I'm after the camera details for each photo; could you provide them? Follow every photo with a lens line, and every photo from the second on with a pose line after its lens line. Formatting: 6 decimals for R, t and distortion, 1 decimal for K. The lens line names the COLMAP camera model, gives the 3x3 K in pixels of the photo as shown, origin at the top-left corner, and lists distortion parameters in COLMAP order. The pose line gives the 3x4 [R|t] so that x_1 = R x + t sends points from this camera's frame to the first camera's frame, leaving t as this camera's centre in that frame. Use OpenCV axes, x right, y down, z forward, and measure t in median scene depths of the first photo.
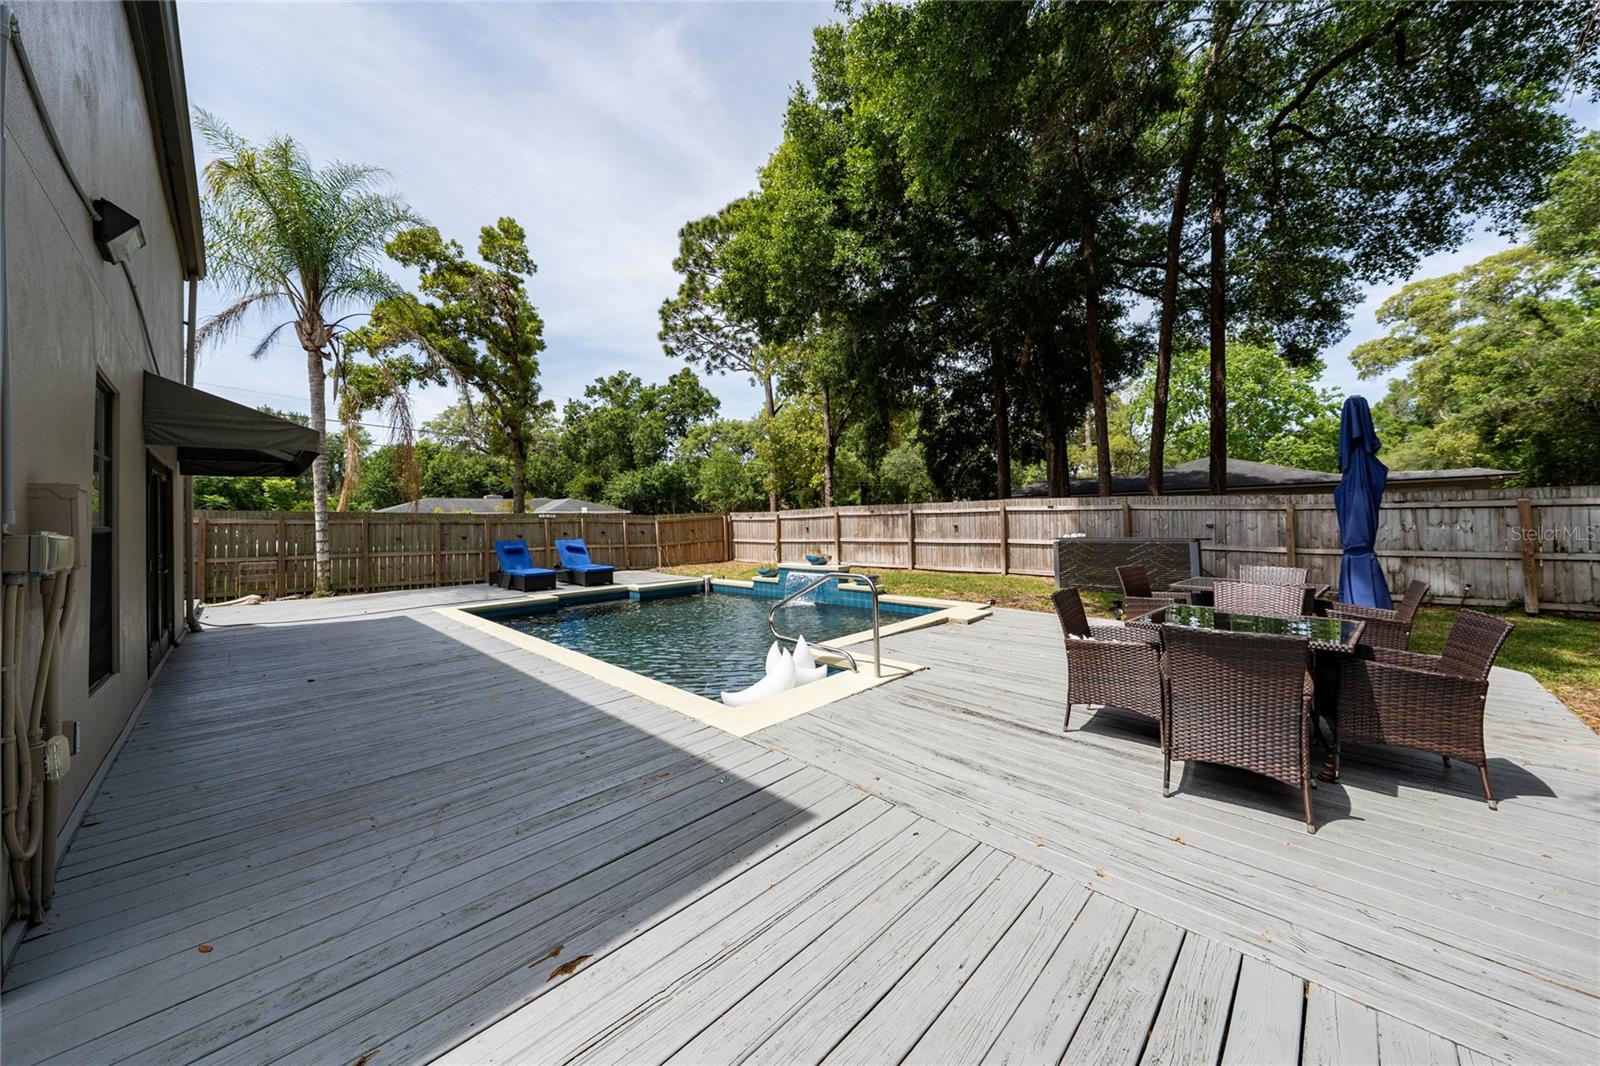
lens RADIAL K [[551.0, 0, 800.8], [0, 551.0, 522.7], [0, 0, 1]] dist [-0.001741, -0.000247]
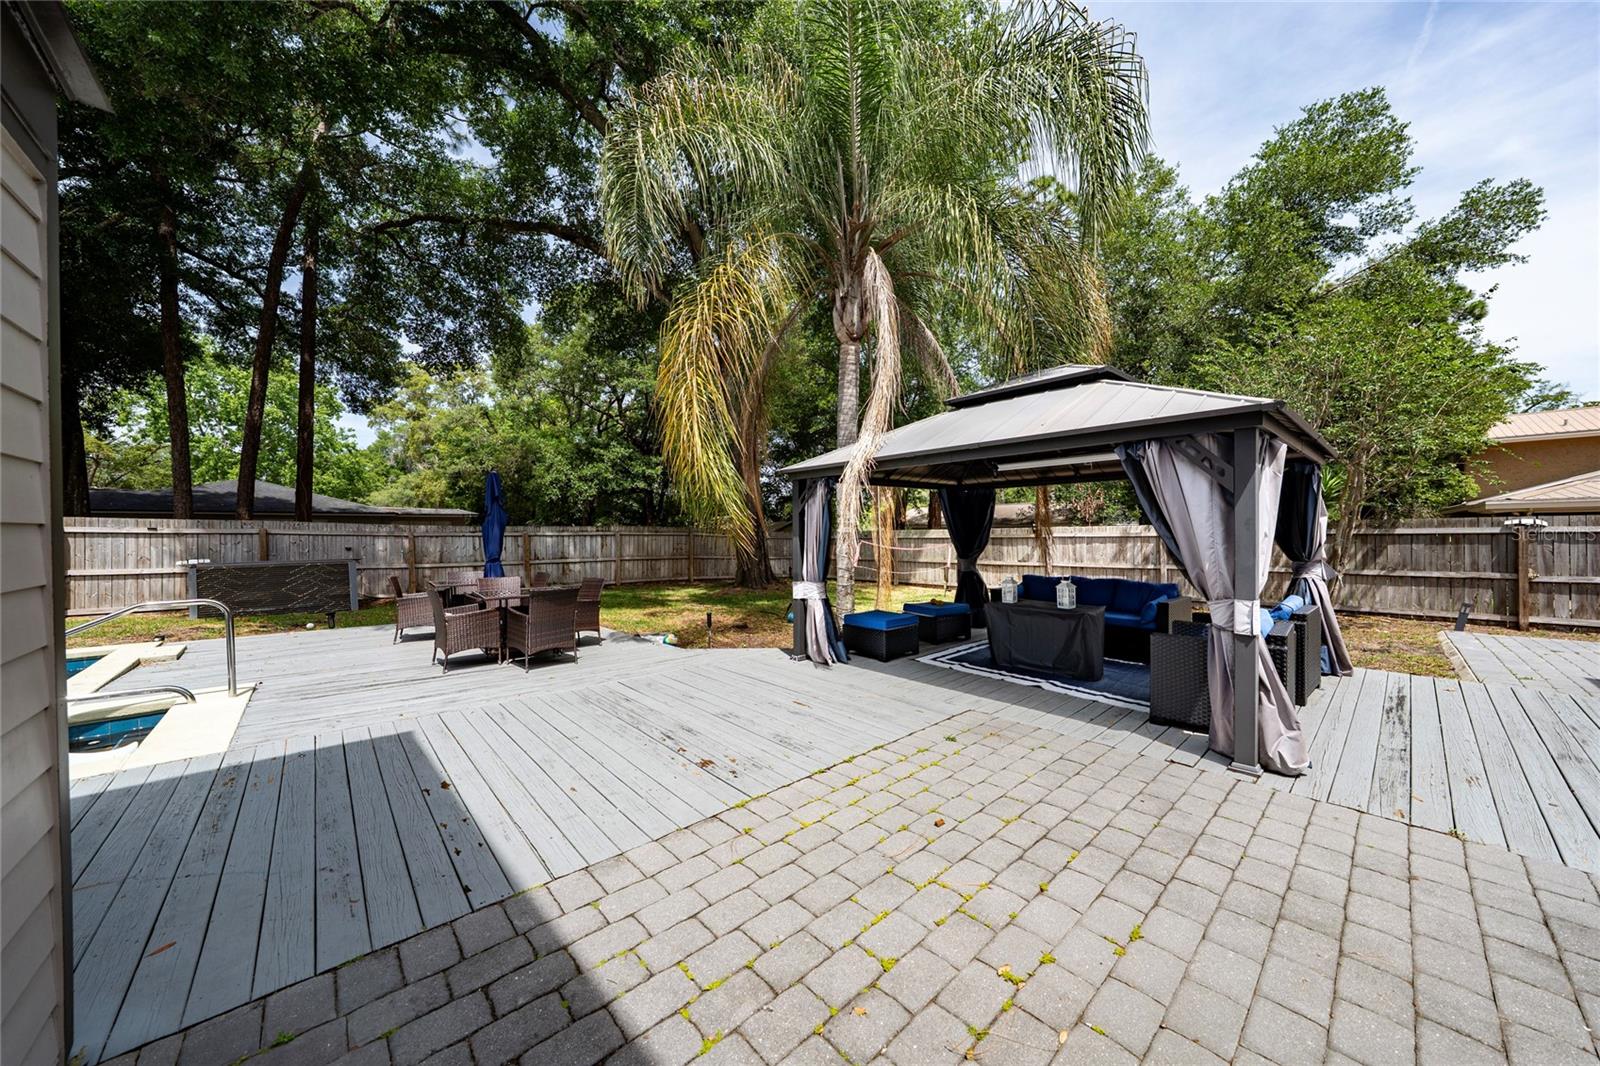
lens RADIAL K [[551.0, 0, 800.8], [0, 551.0, 522.7], [0, 0, 1]] dist [-0.001741, -0.000247]
pose [[0.070713, 0.036076, 0.996844, -0.249852], [0.011136, 0.999255, -0.036953, 0.003128], [-0.997435, 0.013714, 0.070258, -0.034986]]
